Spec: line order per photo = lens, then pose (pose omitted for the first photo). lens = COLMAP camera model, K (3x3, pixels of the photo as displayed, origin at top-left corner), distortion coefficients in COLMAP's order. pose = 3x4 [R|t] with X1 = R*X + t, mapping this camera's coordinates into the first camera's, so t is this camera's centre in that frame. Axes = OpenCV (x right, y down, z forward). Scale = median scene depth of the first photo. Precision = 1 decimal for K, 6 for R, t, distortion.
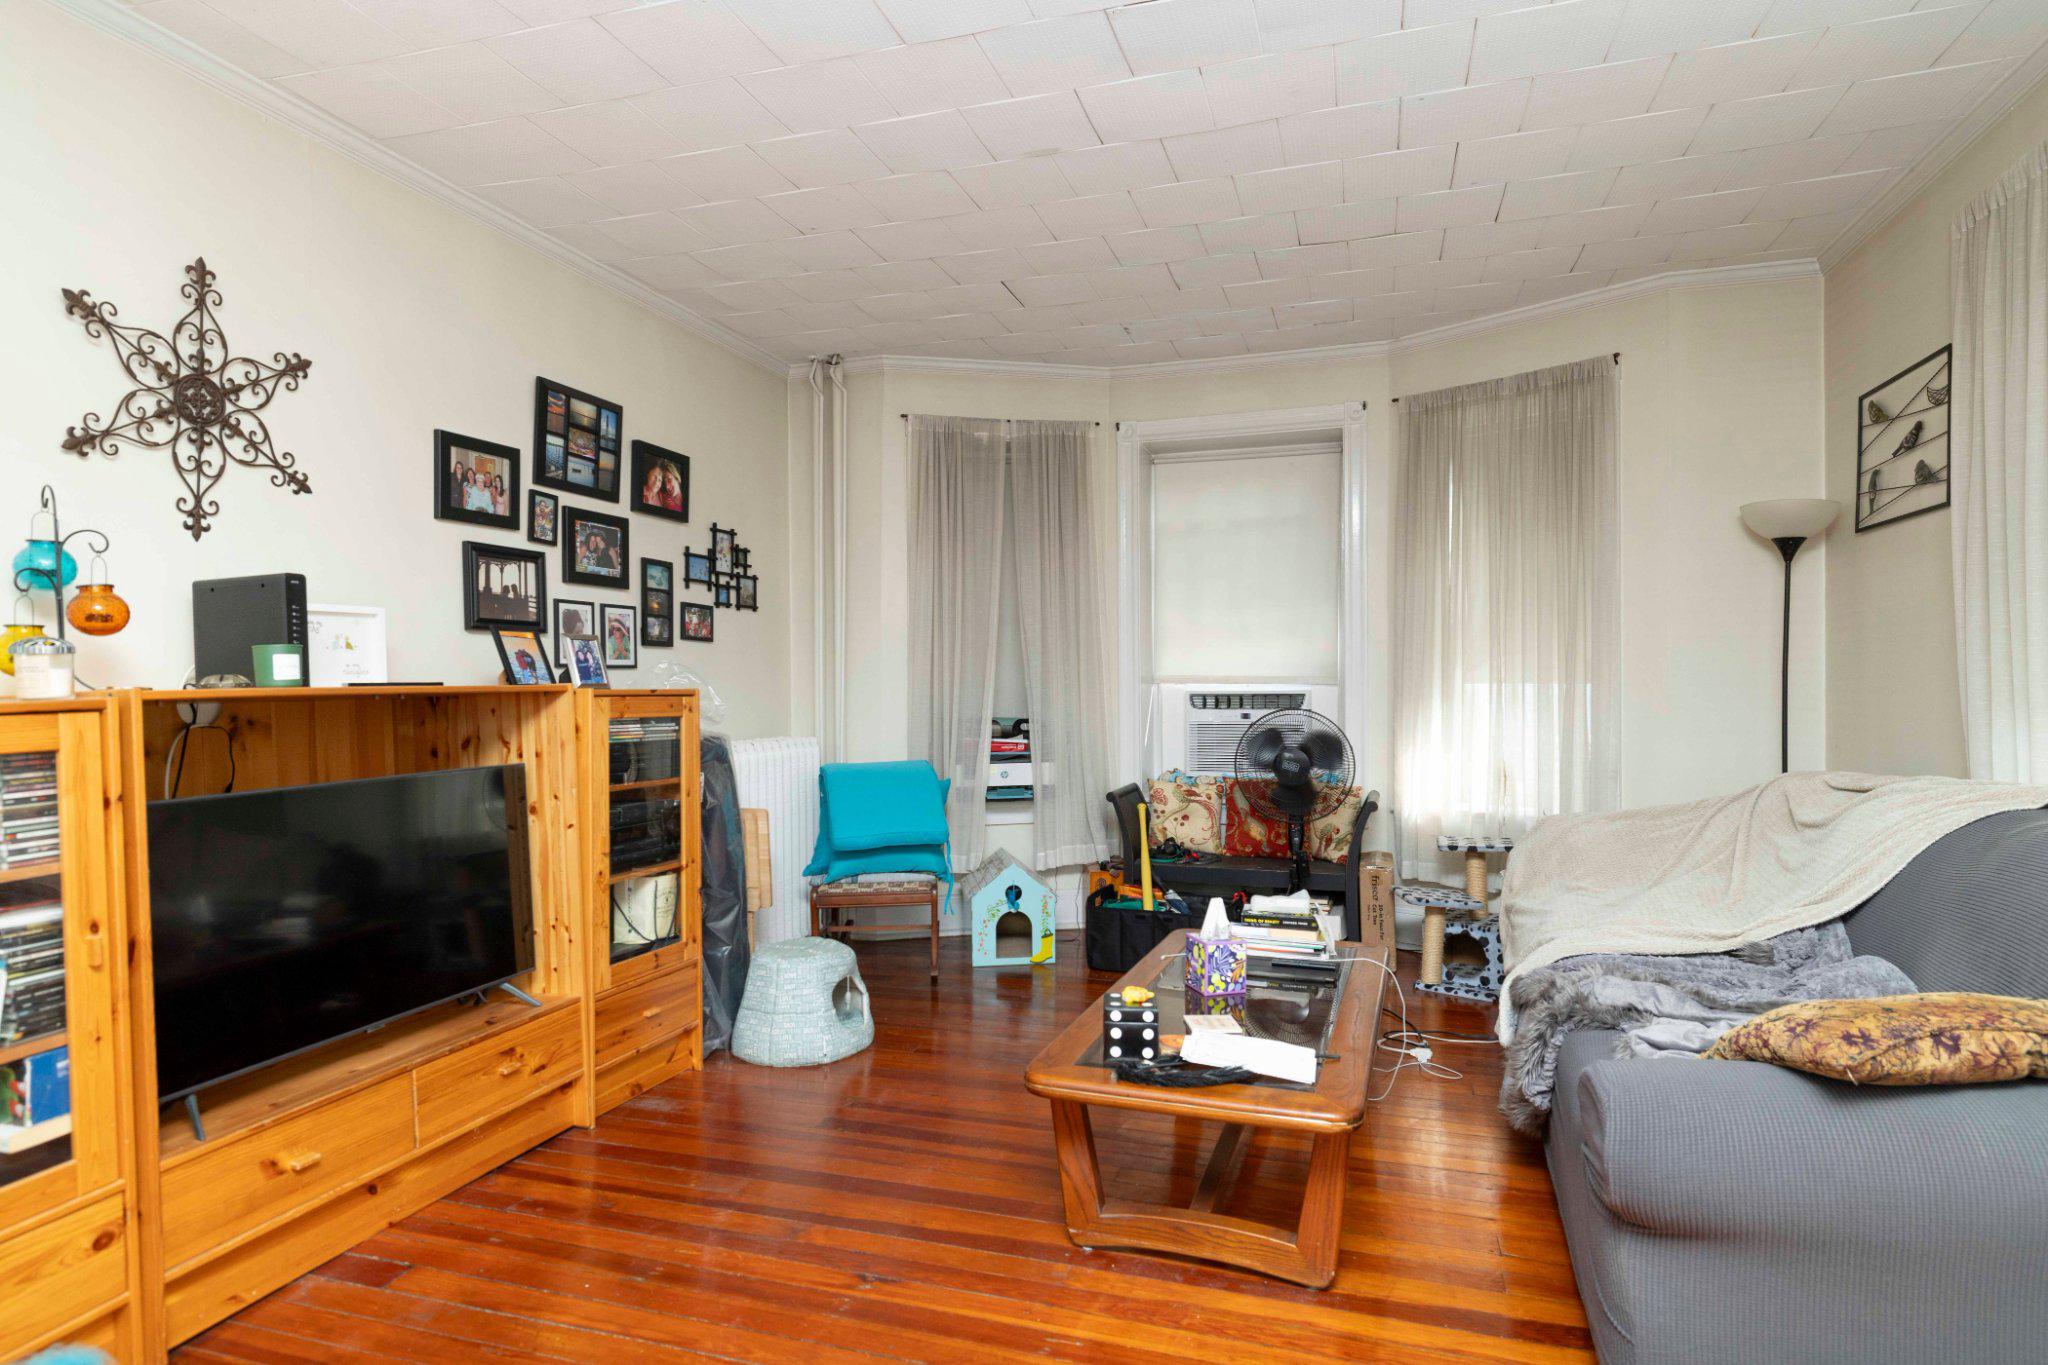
lens RADIAL K [[1126.0, 0, 1026.2], [0, 1126.0, 682.1], [0, 0, 1]] dist [-0.001719, 0.001356]
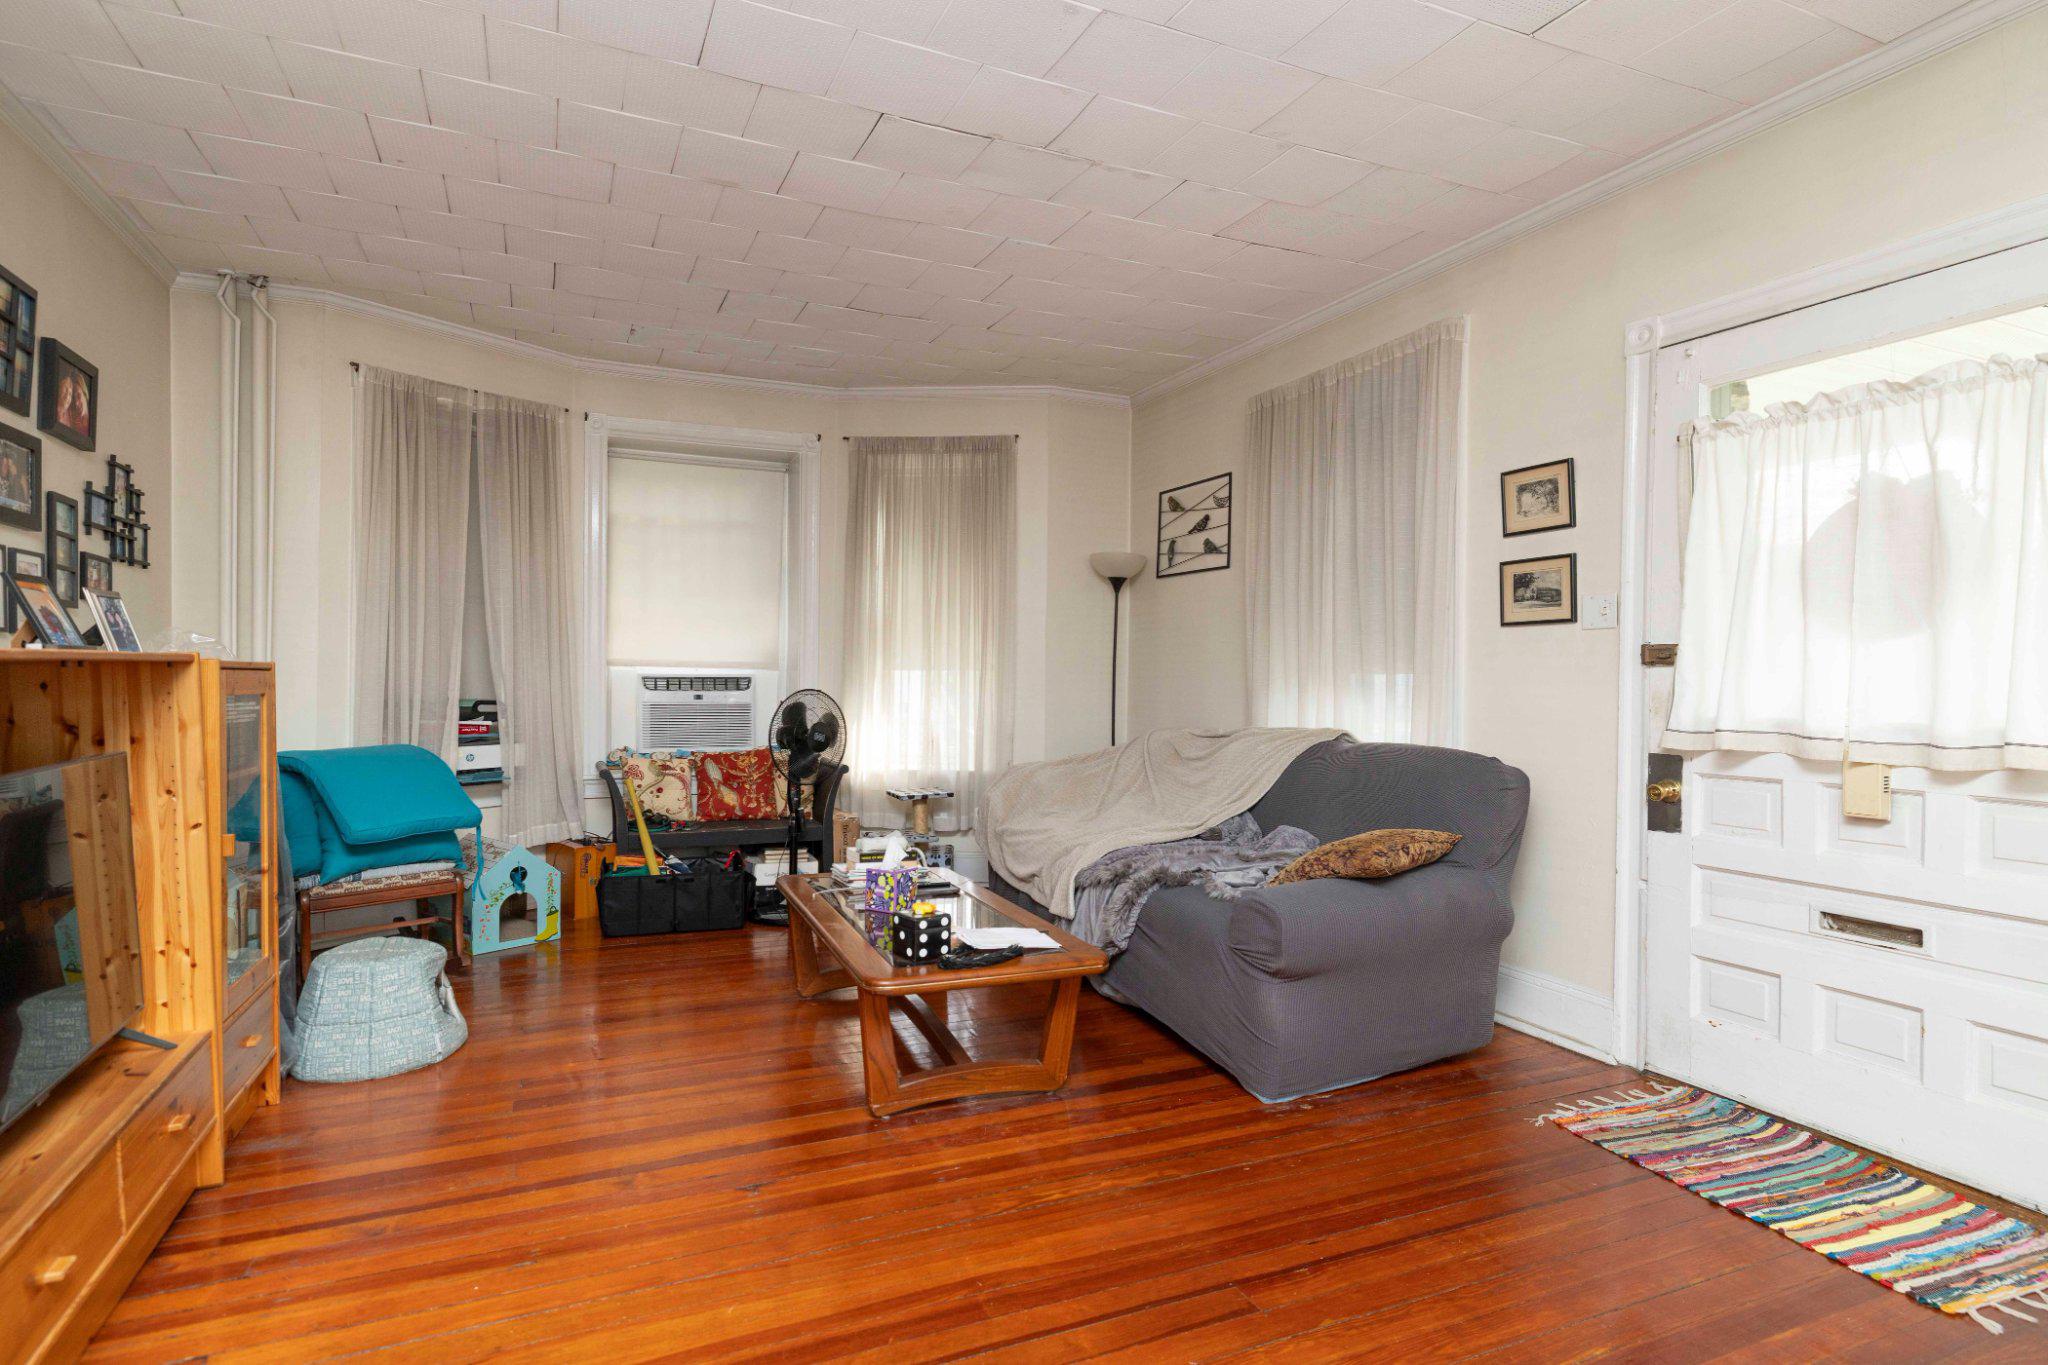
lens RADIAL K [[1042.1, 0, 1019.9], [0, 1042.1, 685.8], [0, 0, 1]] dist [0.000178, 0.000856]
pose [[0.751955, 0.004575, 0.659198, -0.287815], [-0.014288, 0.999854, 0.009360, 0.005940], [-0.659059, -0.016457, 0.751911, 0.019422]]
